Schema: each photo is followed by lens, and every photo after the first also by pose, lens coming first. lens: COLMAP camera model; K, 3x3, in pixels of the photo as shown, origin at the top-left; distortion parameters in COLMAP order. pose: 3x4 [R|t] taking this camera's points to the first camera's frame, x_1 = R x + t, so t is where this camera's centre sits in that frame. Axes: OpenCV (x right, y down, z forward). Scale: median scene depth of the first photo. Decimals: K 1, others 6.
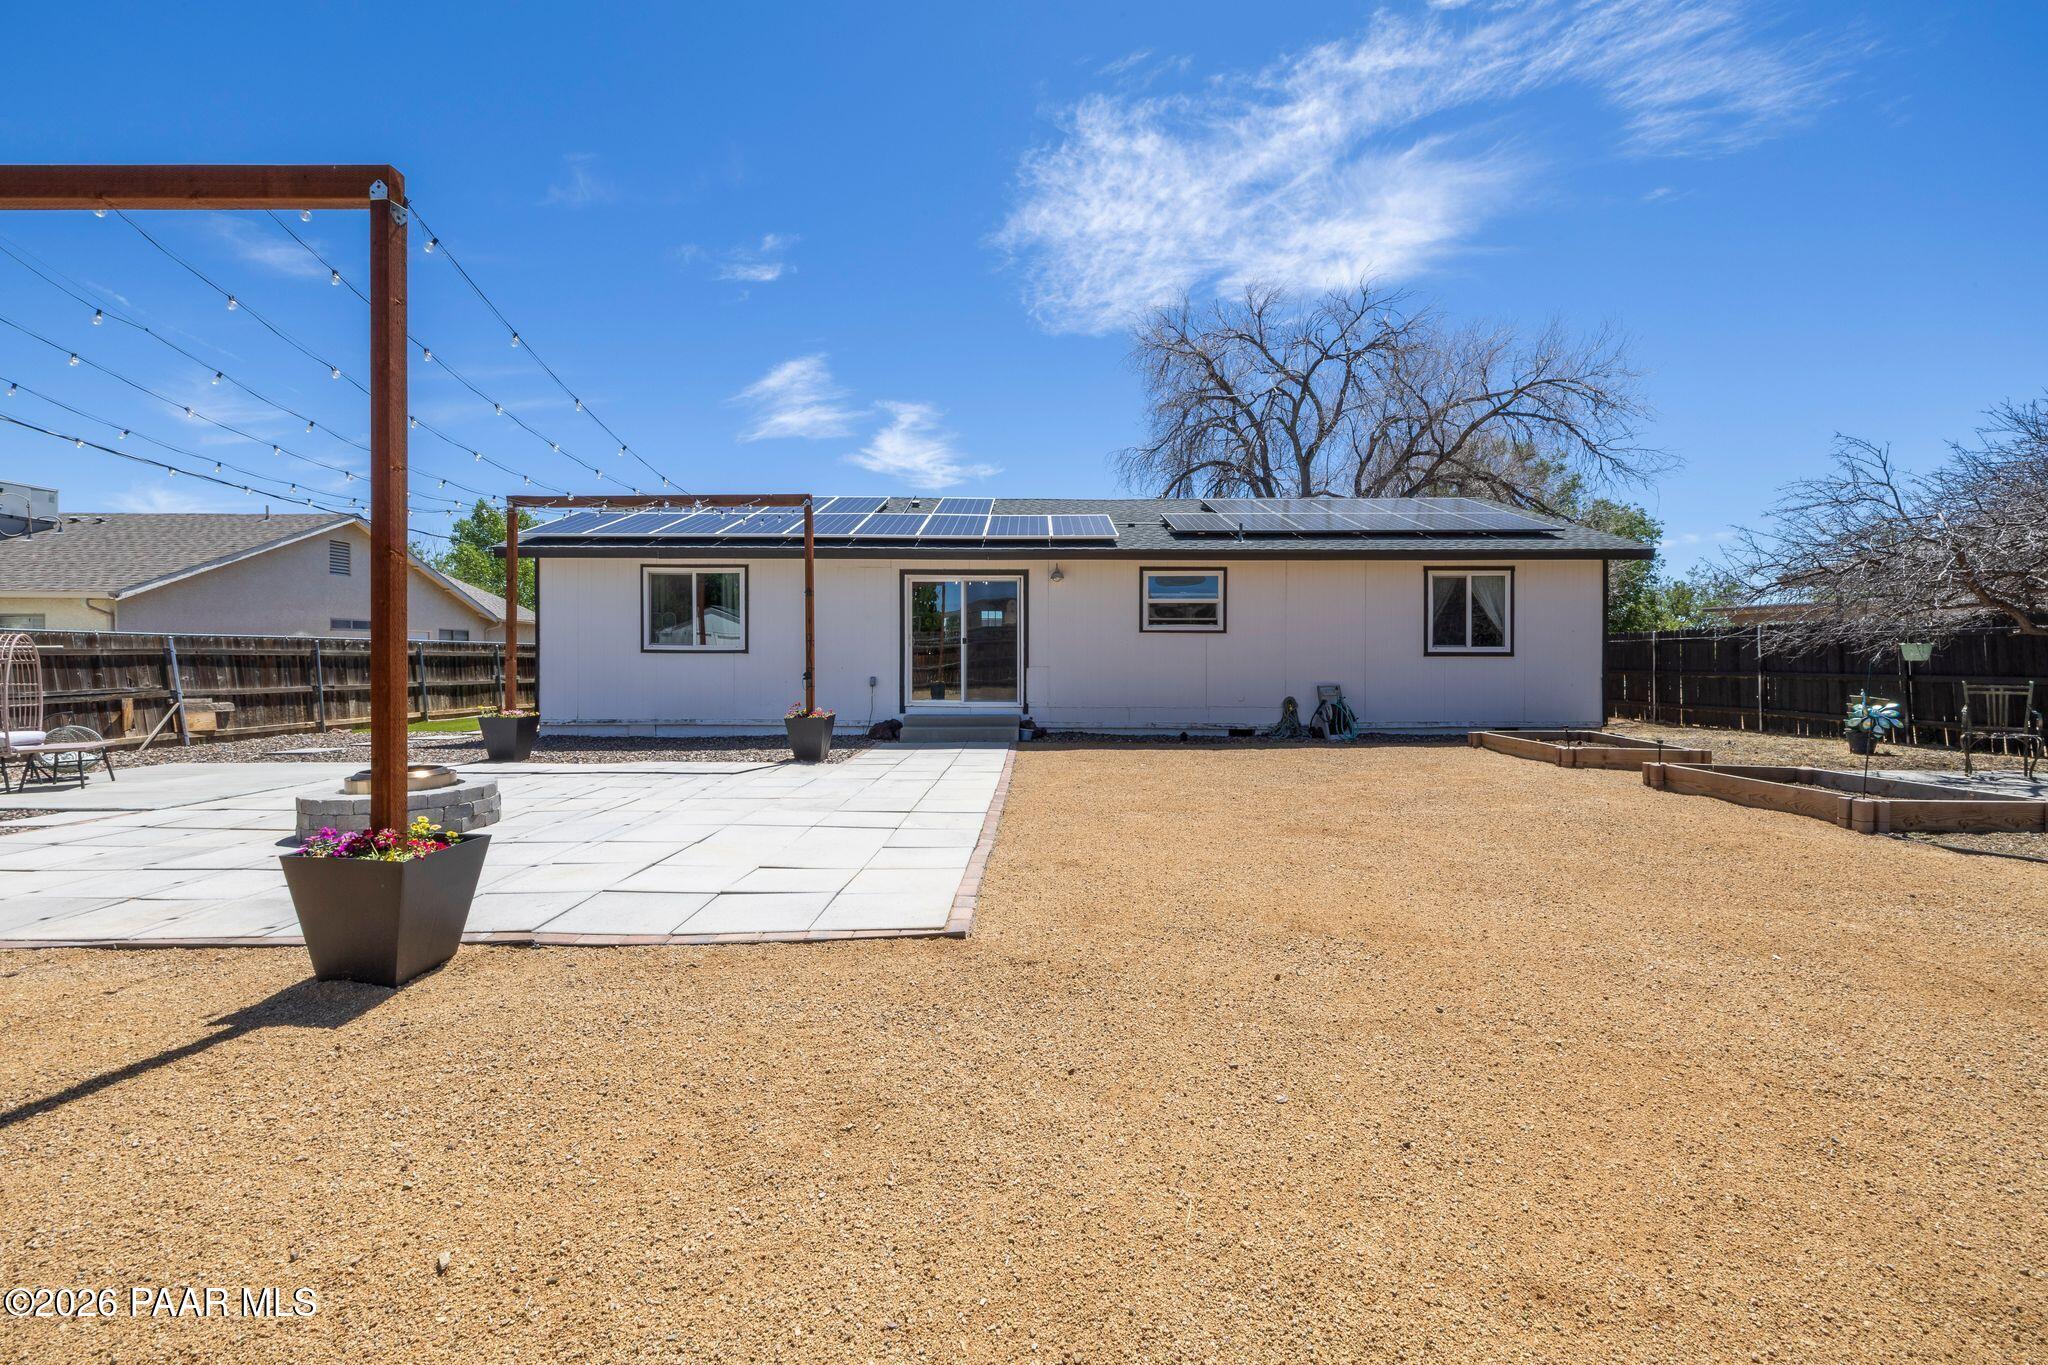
lens RADIAL K [[861.2, 0, 1018.2], [0, 861.2, 673.2], [0, 0, 1]] dist [0.000823, 0.000120]
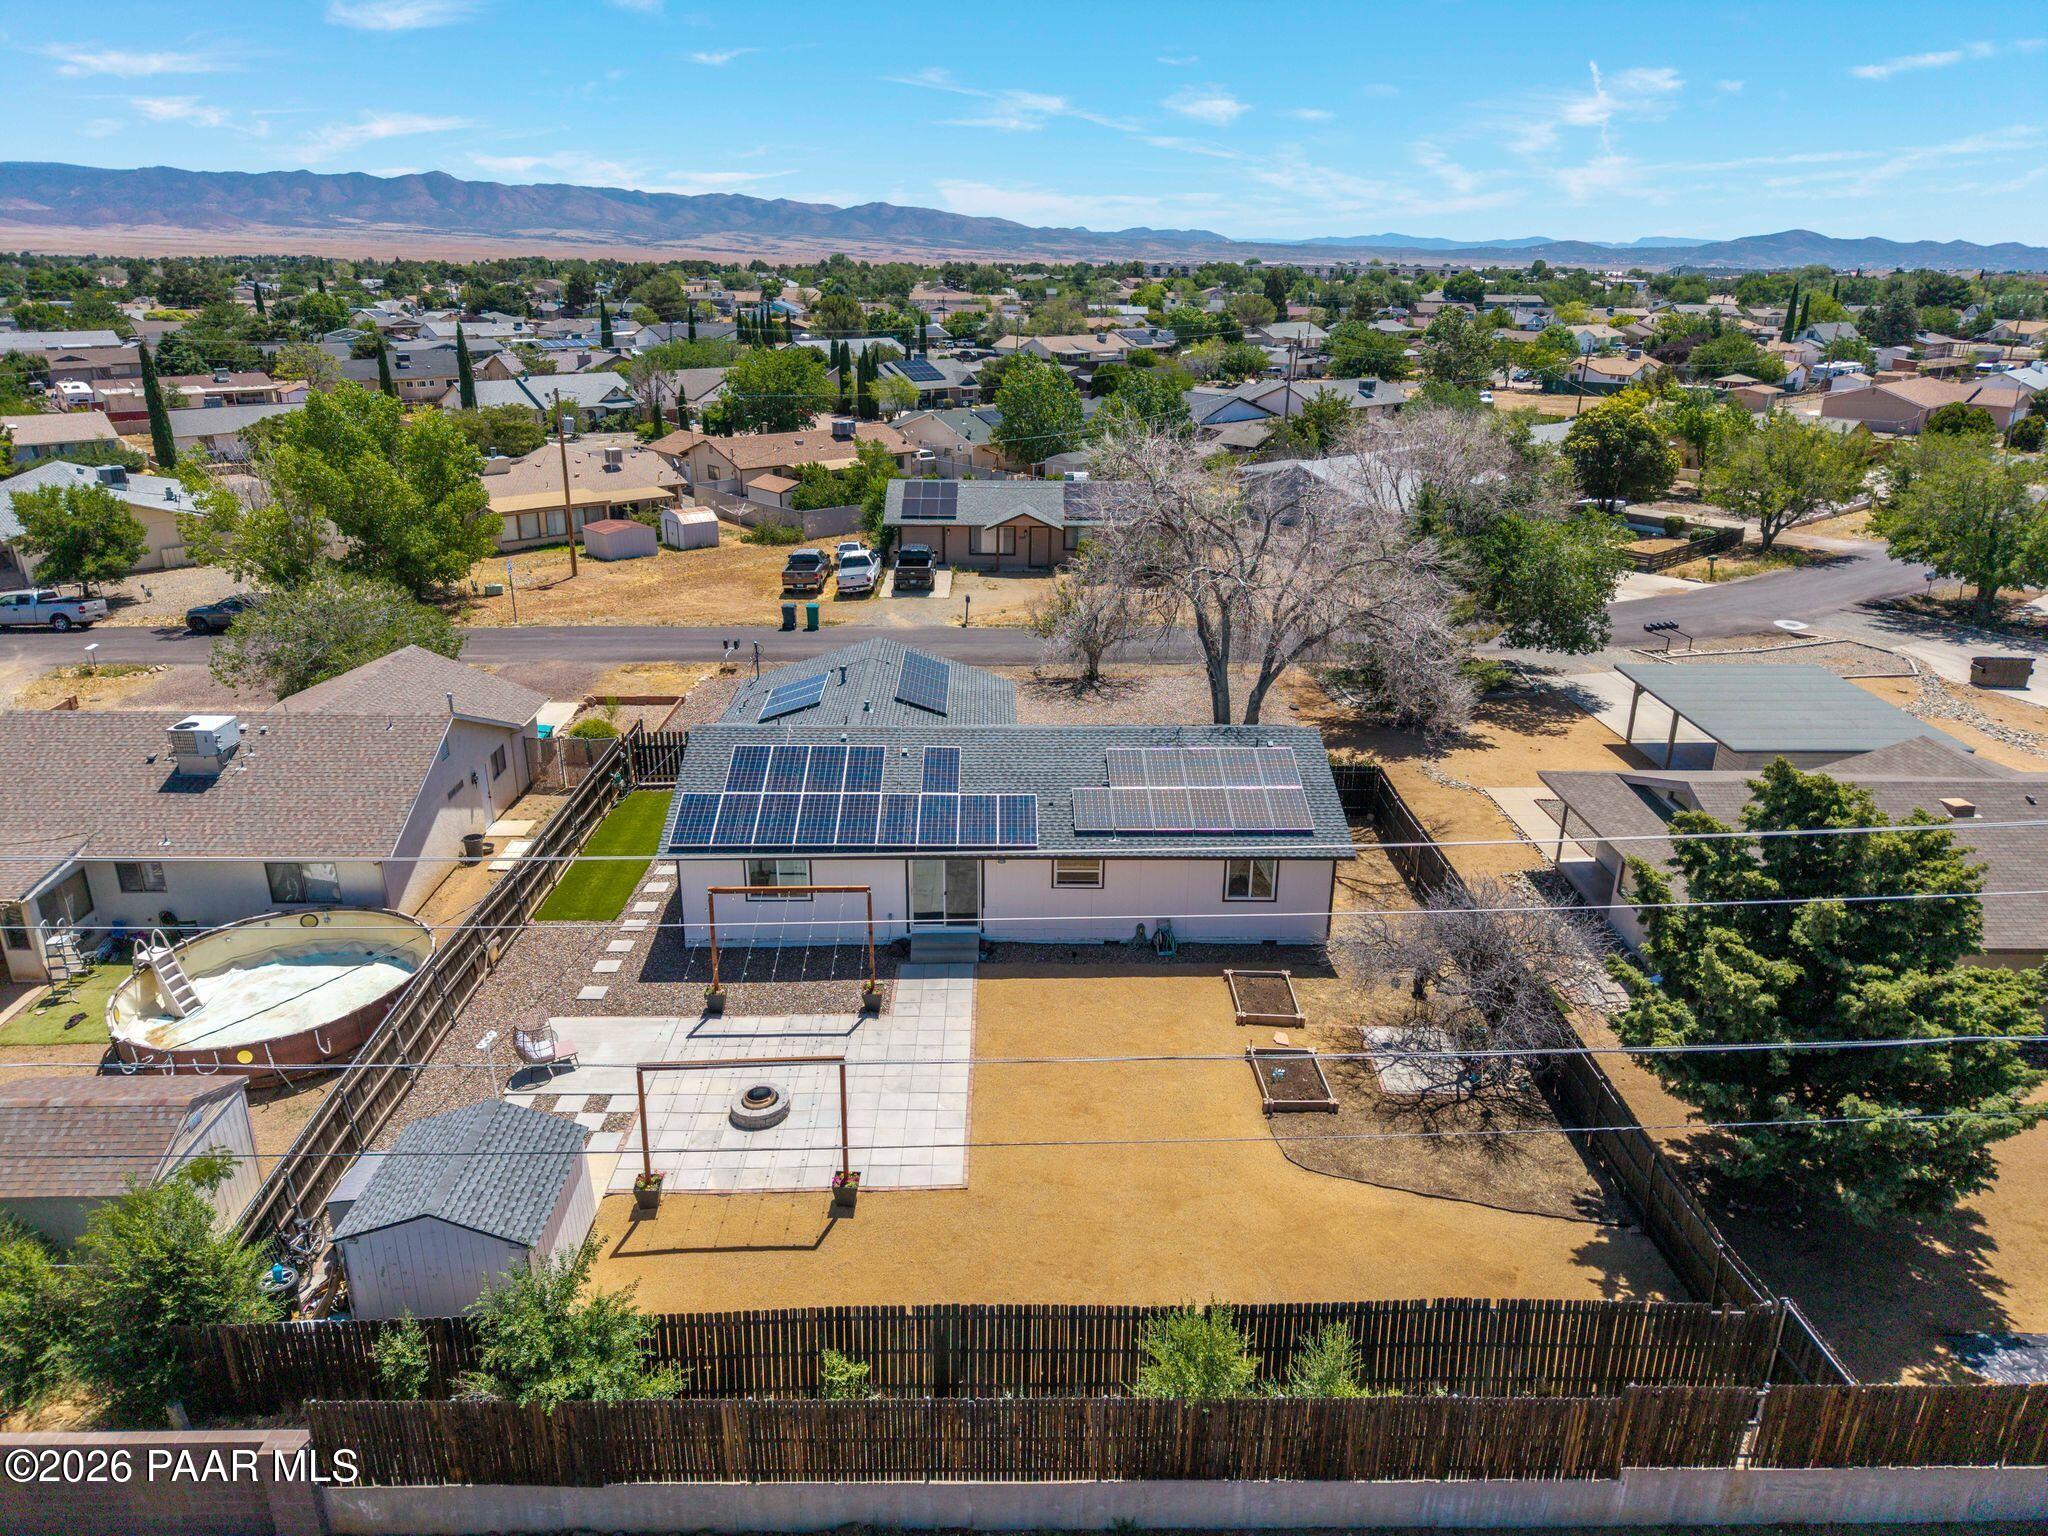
lens RADIAL K [[1391.4, 0, 1024.0], [0, 1391.4, 768.0], [0, 0, 1]] dist [0.008137, -0.005642]
pose [[0.999408, -0.006307, 0.033813, -0.000195], [-0.005772, 0.938356, 0.345622, -1.187121], [-0.033909, -0.345613, 0.937764, -1.413665]]
